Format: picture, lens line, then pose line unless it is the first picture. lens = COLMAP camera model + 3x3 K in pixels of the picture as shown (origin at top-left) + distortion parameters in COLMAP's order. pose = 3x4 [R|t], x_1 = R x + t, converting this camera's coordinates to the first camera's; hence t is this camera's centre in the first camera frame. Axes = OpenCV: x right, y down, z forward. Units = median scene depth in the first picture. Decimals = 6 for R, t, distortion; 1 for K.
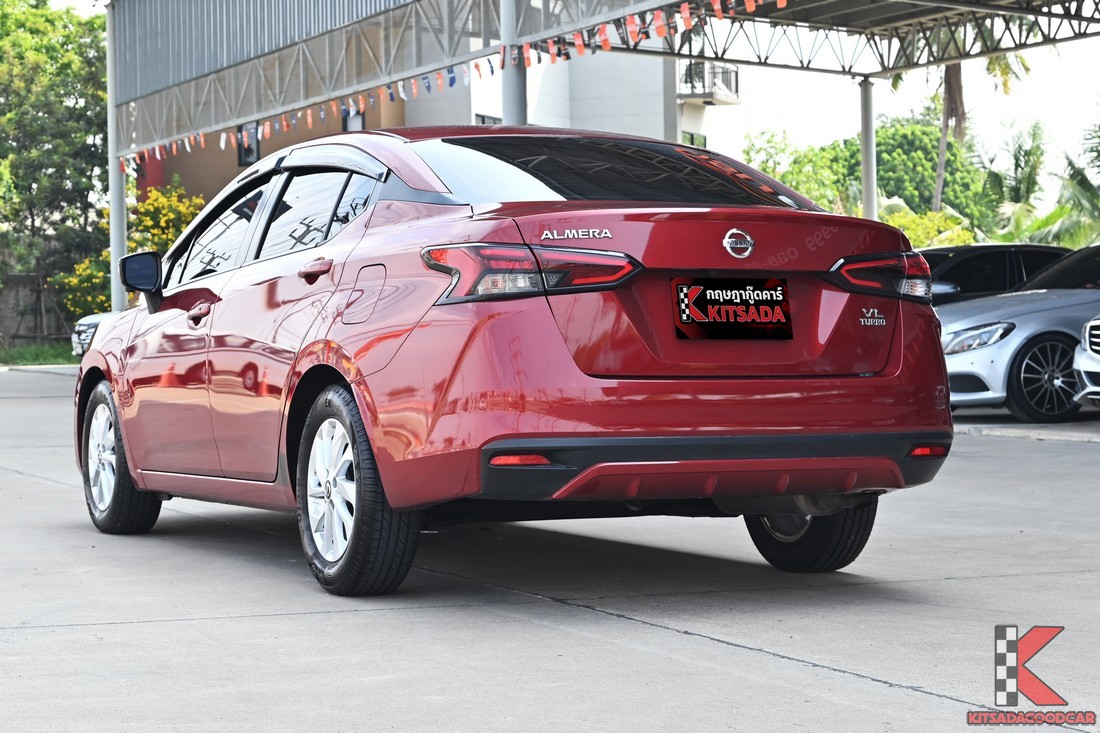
lens RADIAL K [[2674.8, 0, 546.8], [0, 2674.8, 363.3], [0, 0, 1]] dist [0.110442, 0.000000]
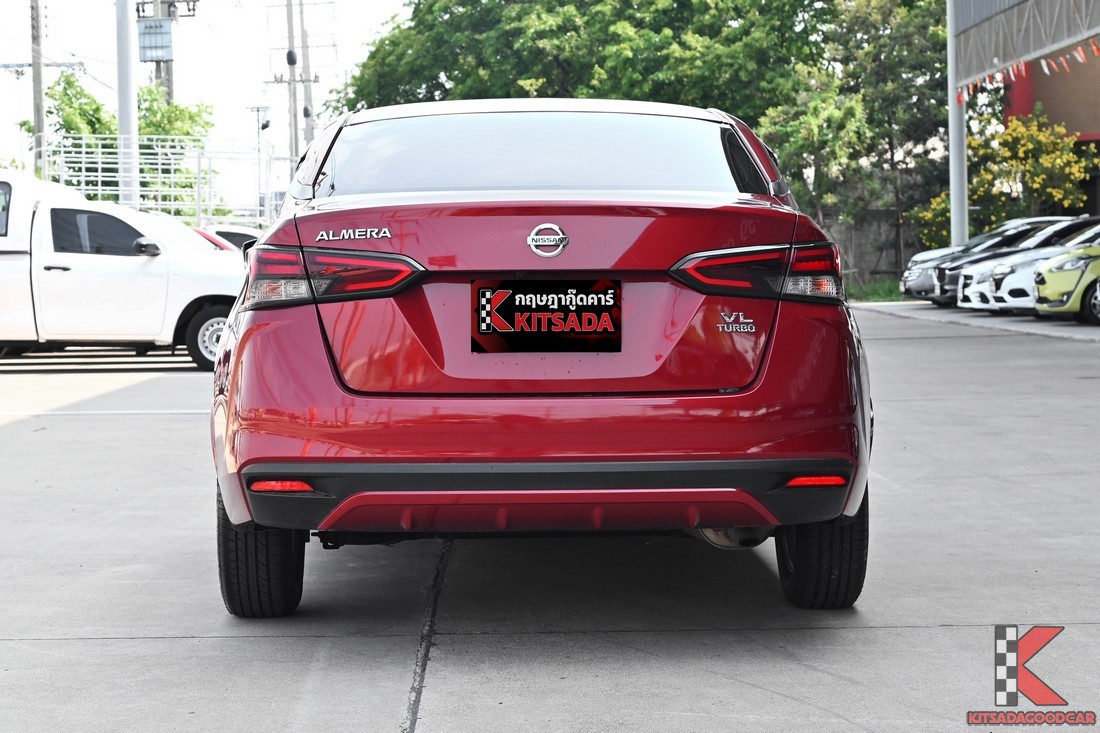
lens RADIAL K [[2674.8, 0, 541.2], [0, 2674.8, 372.1], [0, 0, 1]] dist [0.110442, 0.000000]
pose [[0.914161, 0.011602, -0.405185, 0.104061], [0.002357, 0.999421, 0.033935, -0.007833], [0.405344, -0.031977, 0.913605, 0.049817]]
